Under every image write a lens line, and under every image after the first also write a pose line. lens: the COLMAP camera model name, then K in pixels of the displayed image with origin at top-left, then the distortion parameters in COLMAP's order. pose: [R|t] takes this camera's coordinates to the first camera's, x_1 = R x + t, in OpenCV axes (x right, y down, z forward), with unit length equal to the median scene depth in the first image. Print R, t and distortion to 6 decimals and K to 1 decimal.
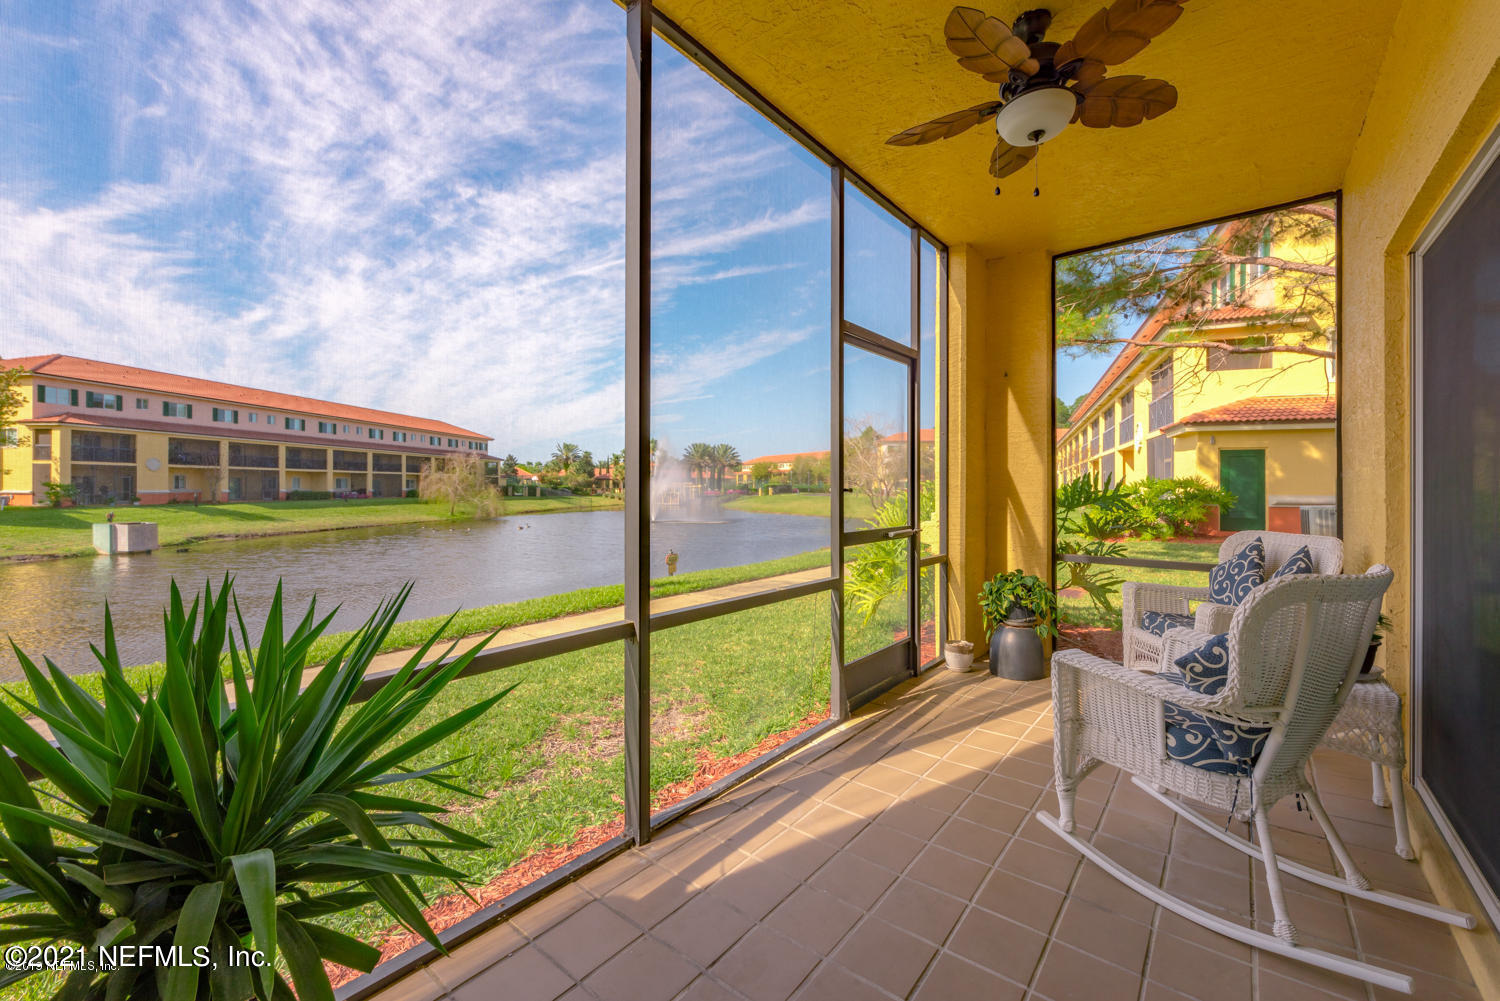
lens RADIAL K [[598.9, 0, 783.2], [0, 598.9, 509.1], [0, 0, 1]] dist [0.013217, -0.003811]
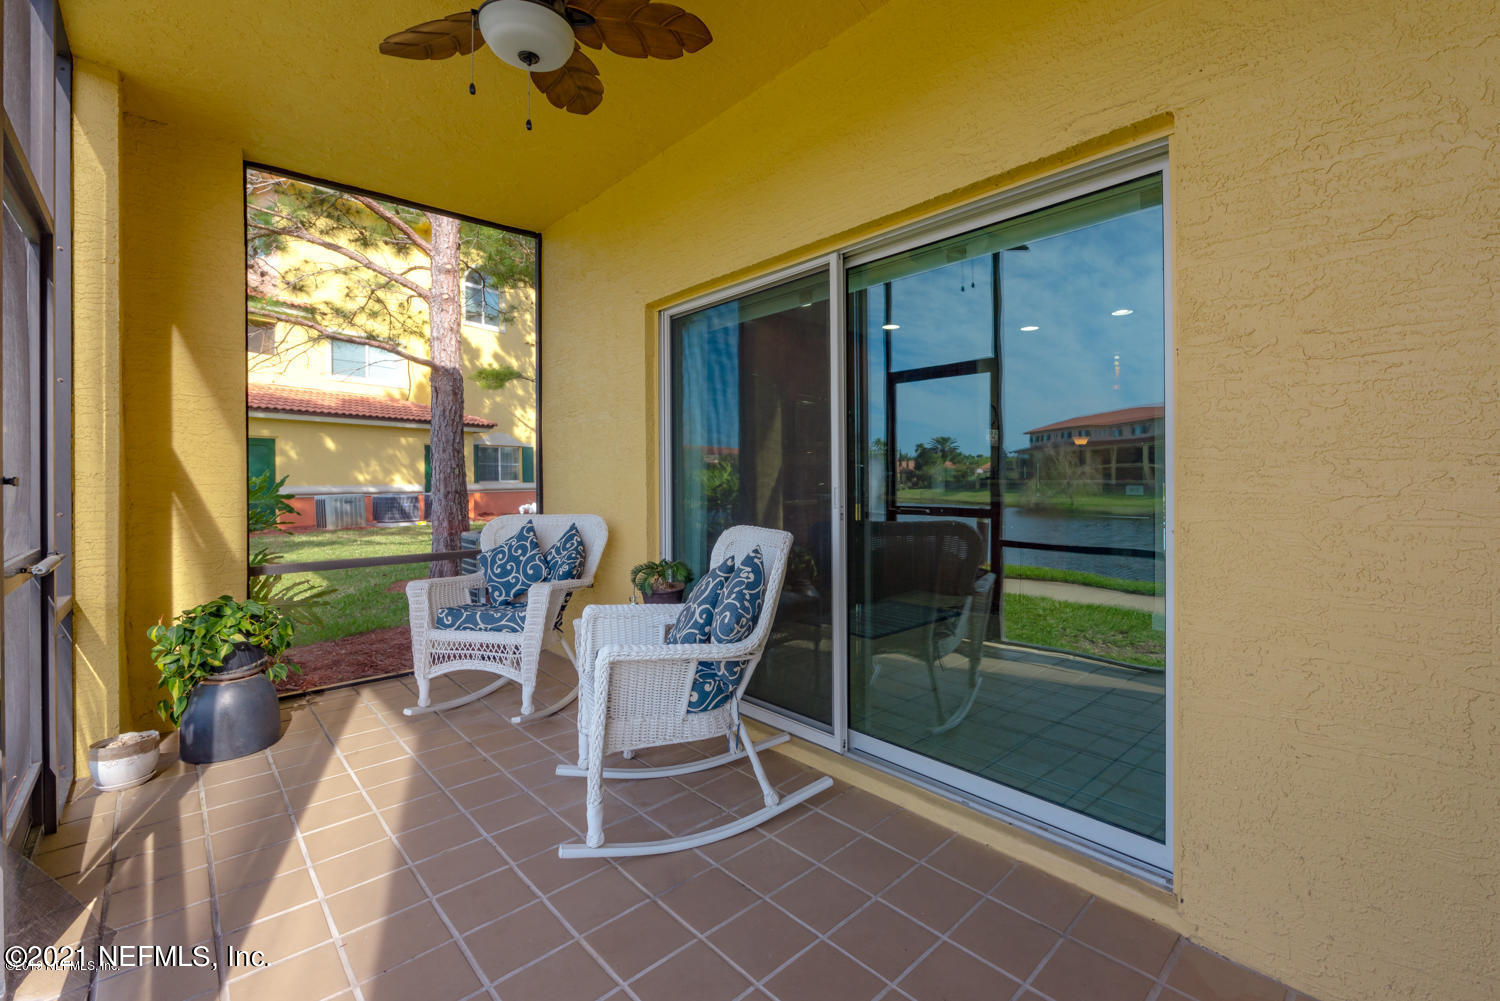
lens RADIAL K [[641.3, 0, 712.9], [0, 641.3, 488.8], [0, 0, 1]] dist [-0.003628, -0.000600]
pose [[0.175112, -0.019929, 0.984347, -0.237542], [0.041180, 0.999068, 0.012901, -0.008702], [-0.983687, 0.038276, 0.175769, 0.335295]]
